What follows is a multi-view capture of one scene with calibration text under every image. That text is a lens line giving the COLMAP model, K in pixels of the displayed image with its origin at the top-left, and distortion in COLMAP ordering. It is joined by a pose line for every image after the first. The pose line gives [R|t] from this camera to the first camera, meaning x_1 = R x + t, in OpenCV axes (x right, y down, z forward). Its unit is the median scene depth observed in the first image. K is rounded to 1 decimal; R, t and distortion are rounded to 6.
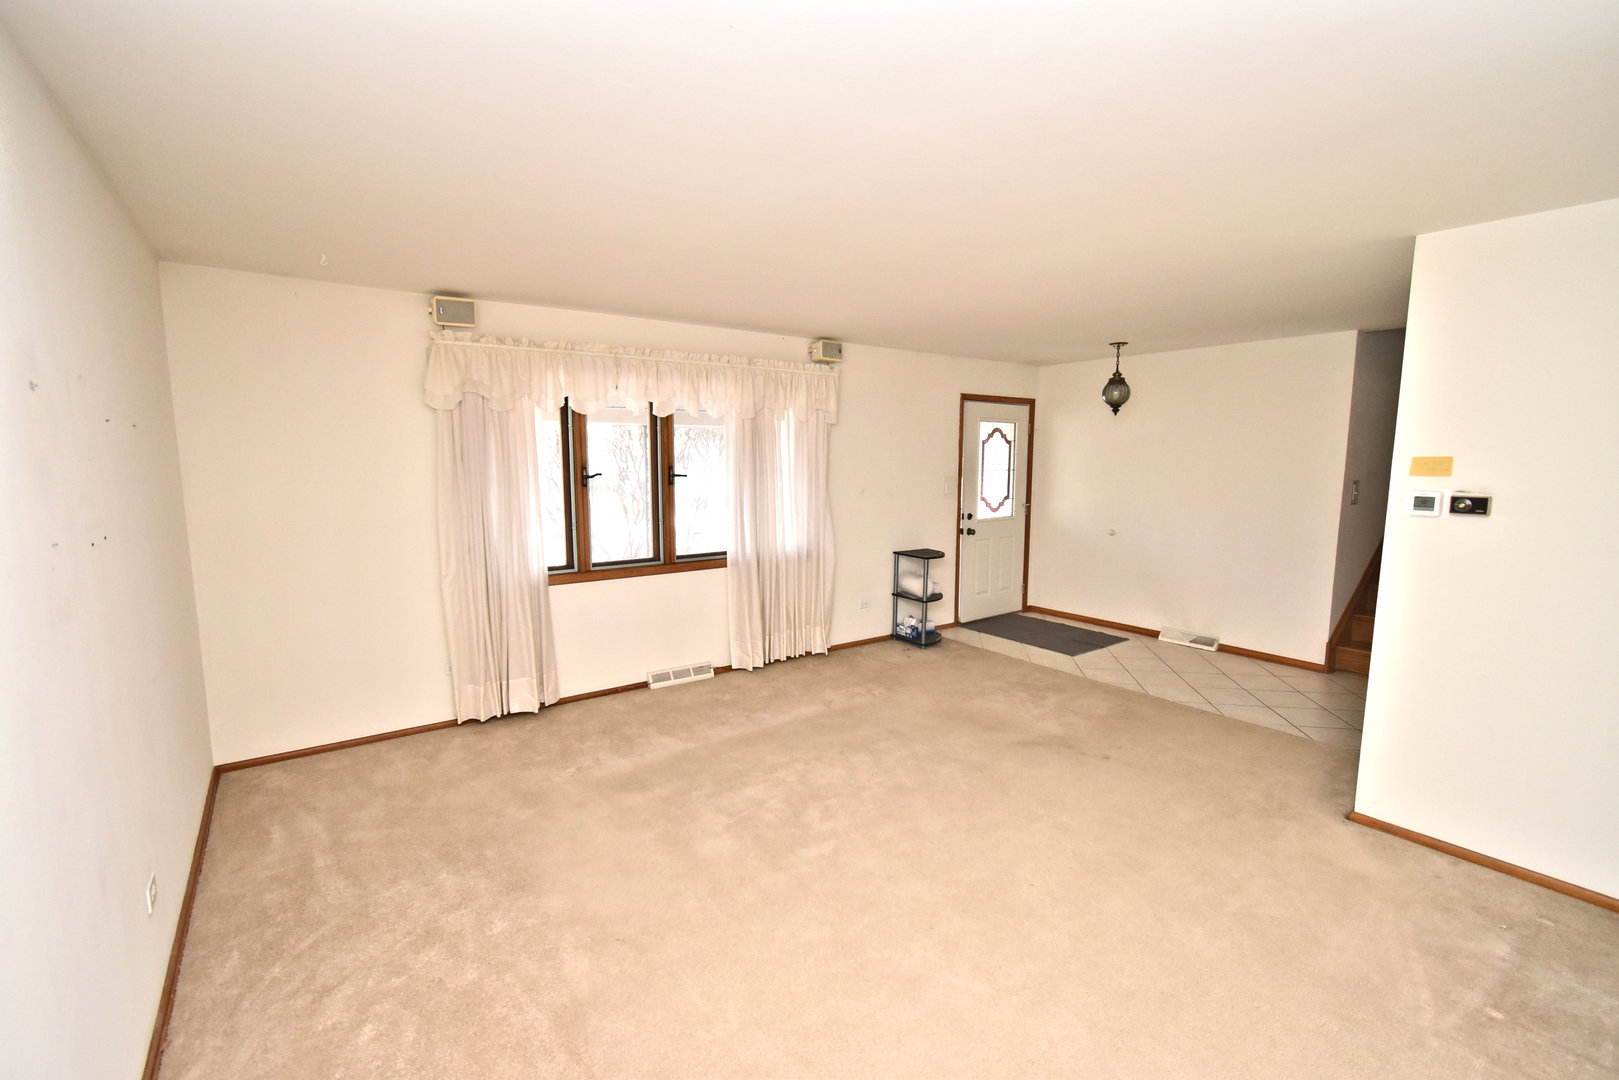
lens RADIAL K [[716.9, 0, 810.9], [0, 716.9, 544.4], [0, 0, 1]] dist [0.002836, 0.000246]
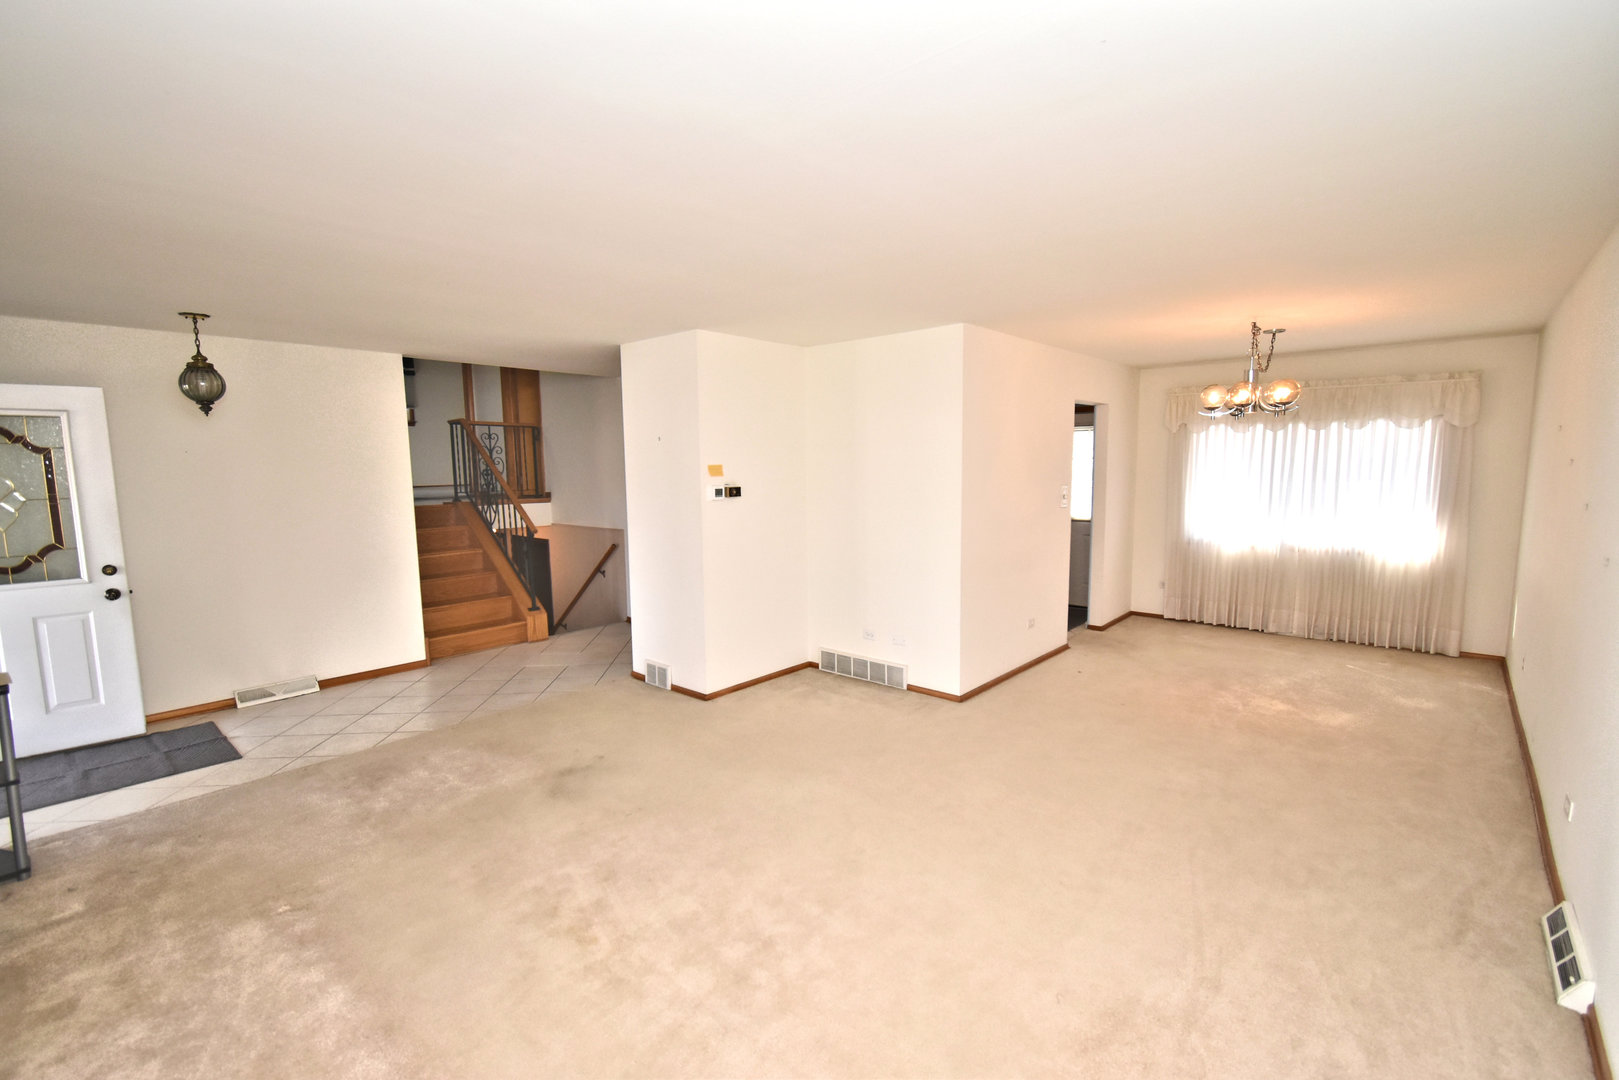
lens RADIAL K [[716.9, 0, 810.9], [0, 716.9, 544.4], [0, 0, 1]] dist [0.002836, 0.000246]
pose [[-0.227809, -0.108532, 0.967638, -0.428768], [0.133146, 0.980962, 0.141373, -0.075033], [-0.964560, 0.161043, -0.209021, 0.593834]]
